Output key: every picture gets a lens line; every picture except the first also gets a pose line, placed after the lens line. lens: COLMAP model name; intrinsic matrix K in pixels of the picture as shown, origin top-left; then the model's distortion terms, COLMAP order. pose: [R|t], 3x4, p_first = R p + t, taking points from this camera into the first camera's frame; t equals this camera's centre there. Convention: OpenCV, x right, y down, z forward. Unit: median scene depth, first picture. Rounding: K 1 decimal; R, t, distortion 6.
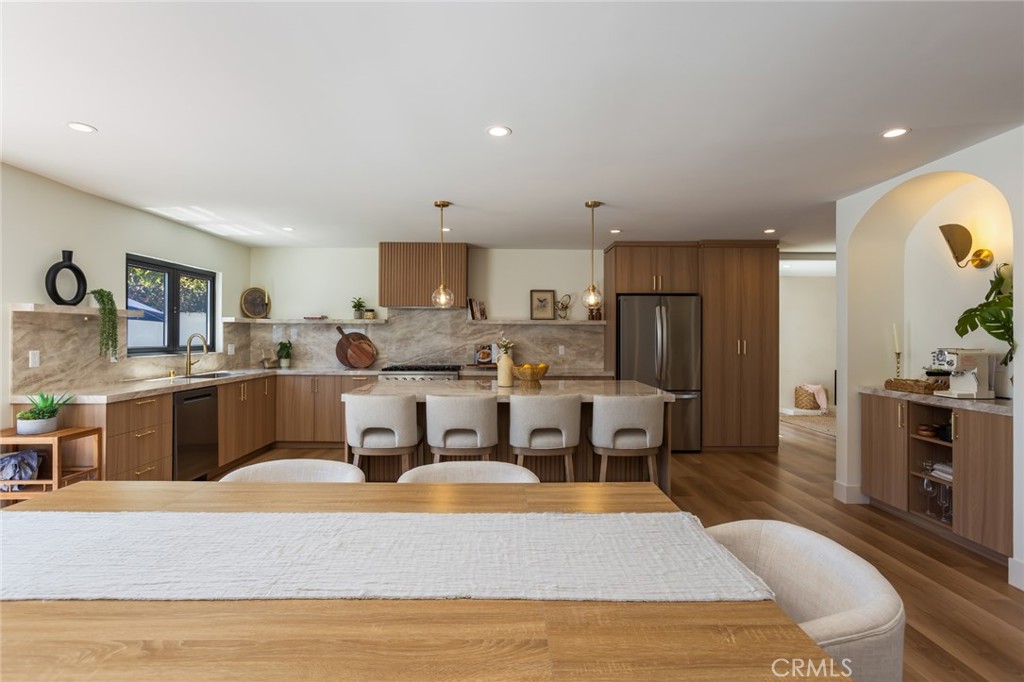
lens RADIAL K [[503.5, 0, 508.9], [0, 503.5, 335.9], [0, 0, 1]] dist [-0.013181, 0.010810]
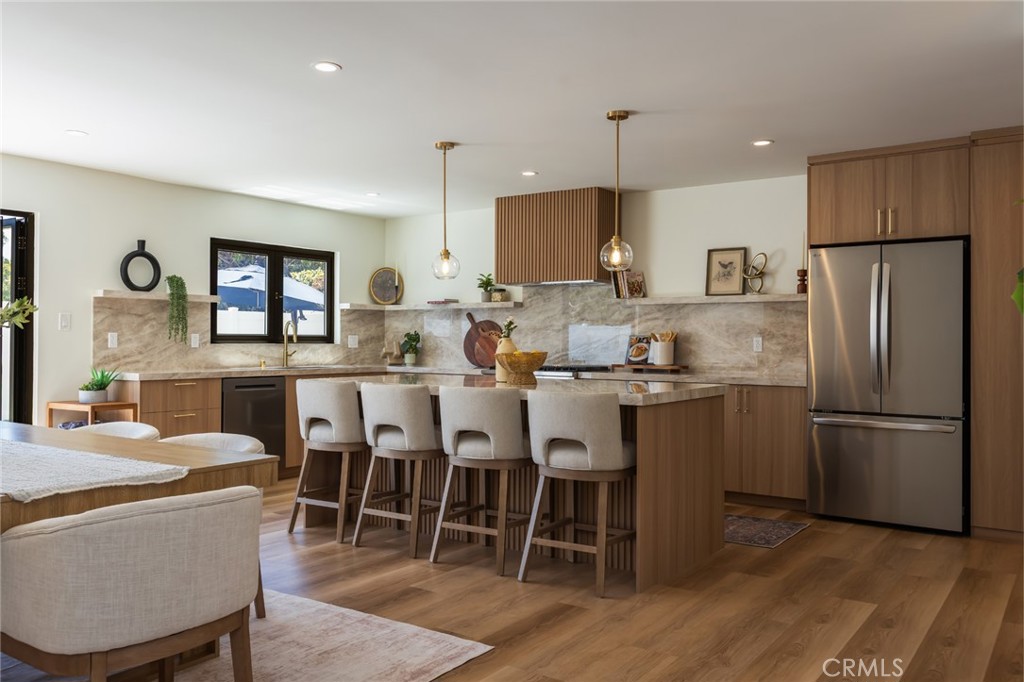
lens RADIAL K [[828.2, 0, 513.0], [0, 828.2, 336.9], [0, 0, 1]] dist [0.004400, 0.003594]
pose [[0.814150, -0.002623, -0.580648, 0.735625], [-0.001861, 0.999973, -0.007127, 0.044400], [0.580651, 0.006883, 0.814123, 0.023144]]
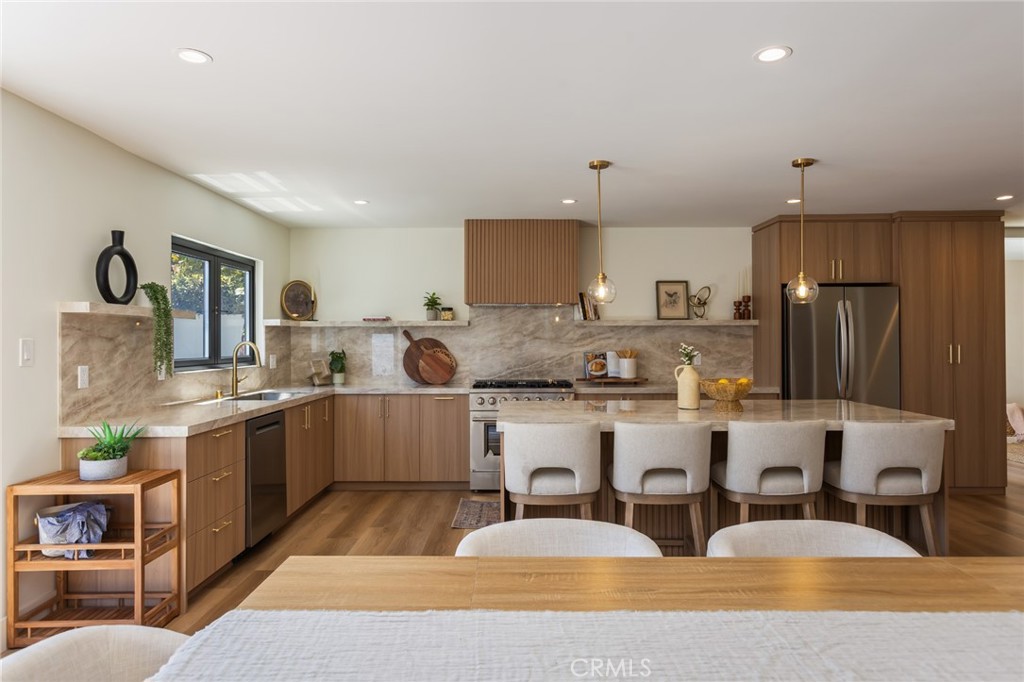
lens RADIAL K [[631.3, 0, 514.0], [0, 631.3, 339.0], [0, 0, 1]] dist [-0.001207, 0.012749]
pose [[0.999846, -0.007430, -0.015899, -0.260695], [0.007378, 0.999967, -0.003282, -0.002045], [0.015923, 0.003164, 0.999868, 0.067441]]
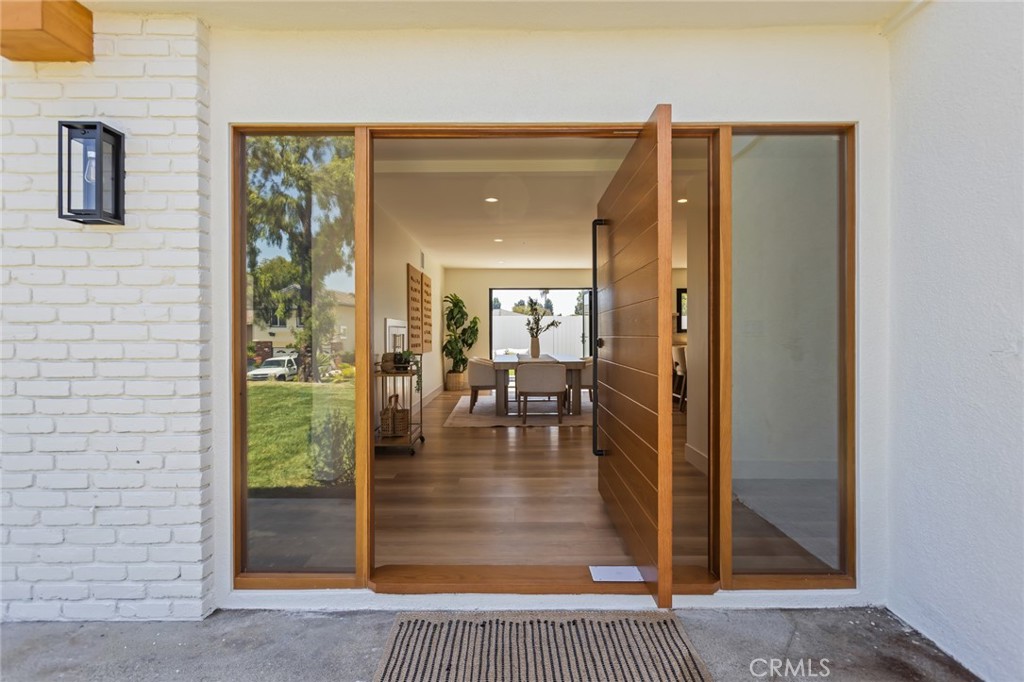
lens RADIAL K [[514.3, 0, 507.1], [0, 514.3, 336.9], [0, 0, 1]] dist [-0.014500, 0.012882]
pose [[-0.018581, 0.001541, -0.999826, 1.853185], [0.003522, 0.999993, 0.001476, 0.060211], [0.999821, -0.003494, -0.018586, 0.269928]]
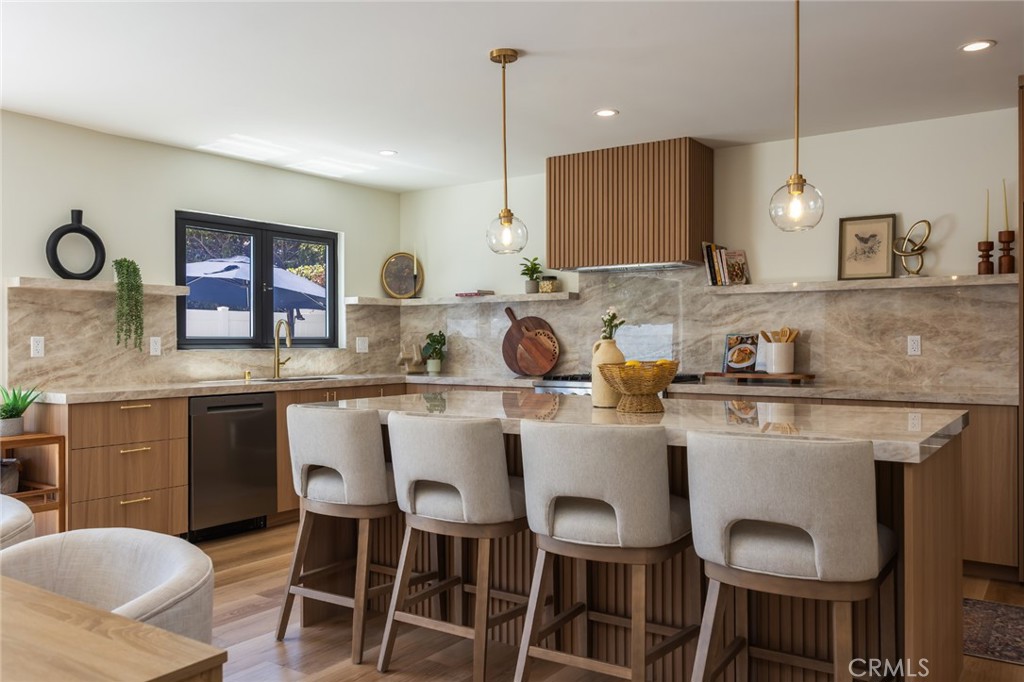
lens RADIAL K [[818.6, 0, 512.3], [0, 818.6, 343.0], [0, 0, 1]] dist [0.004730, 0.006683]
pose [[0.815839, -0.005007, -0.578257, 0.388779], [0.006440, 0.999979, 0.000427, 0.039186], [0.578243, -0.004072, 0.815855, 0.324108]]
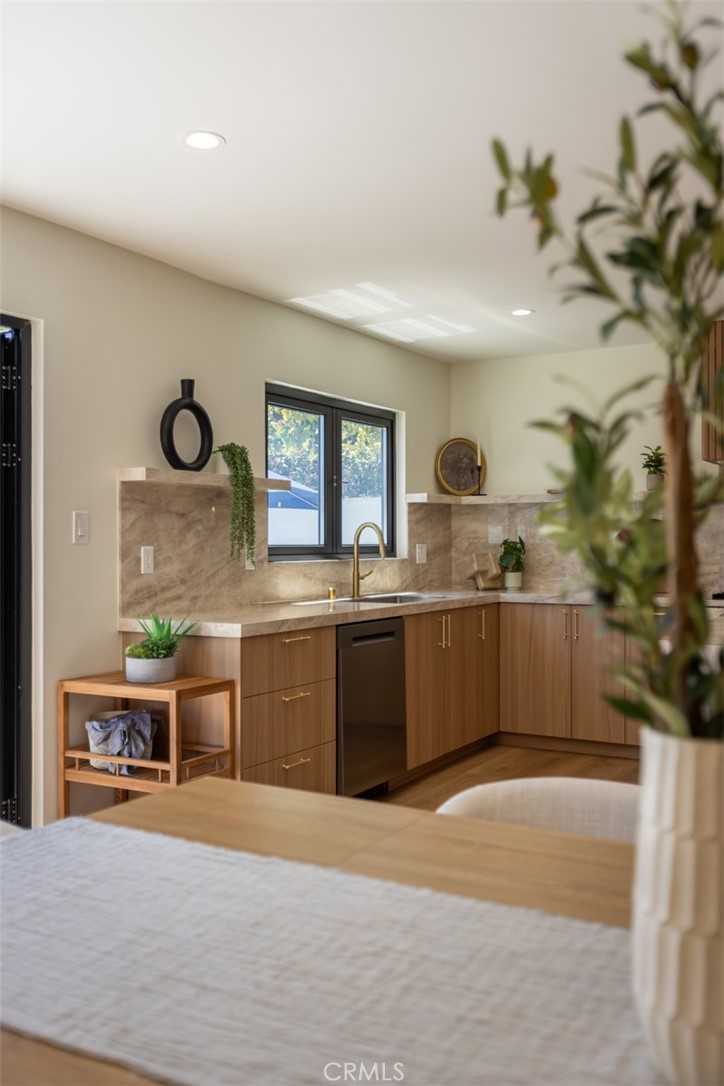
lens RADIAL K [[971.6, 0, 374.8], [0, 971.6, 539.3], [0, 0, 1]] dist [0.007595, 0.001175]
pose [[0.860035, -0.008259, -0.510168, -0.094595], [0.006690, 0.999966, -0.004910, 0.025293], [0.510191, 0.000810, 0.860061, 0.112802]]
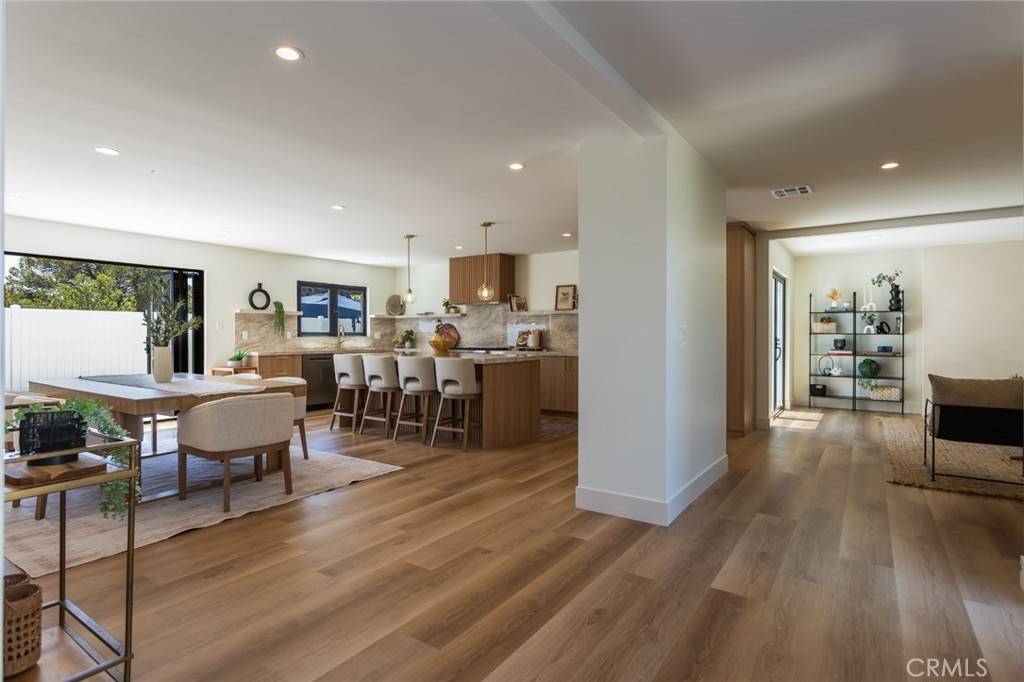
lens RADIAL K [[523.5, 0, 510.8], [0, 523.5, 337.8], [0, 0, 1]] dist [-0.018196, 0.023337]
pose [[0.816207, -0.000768, -0.577758, 1.115303], [0.003805, 0.999985, 0.004046, 0.046242], [0.577746, -0.005501, 0.816198, -0.141019]]
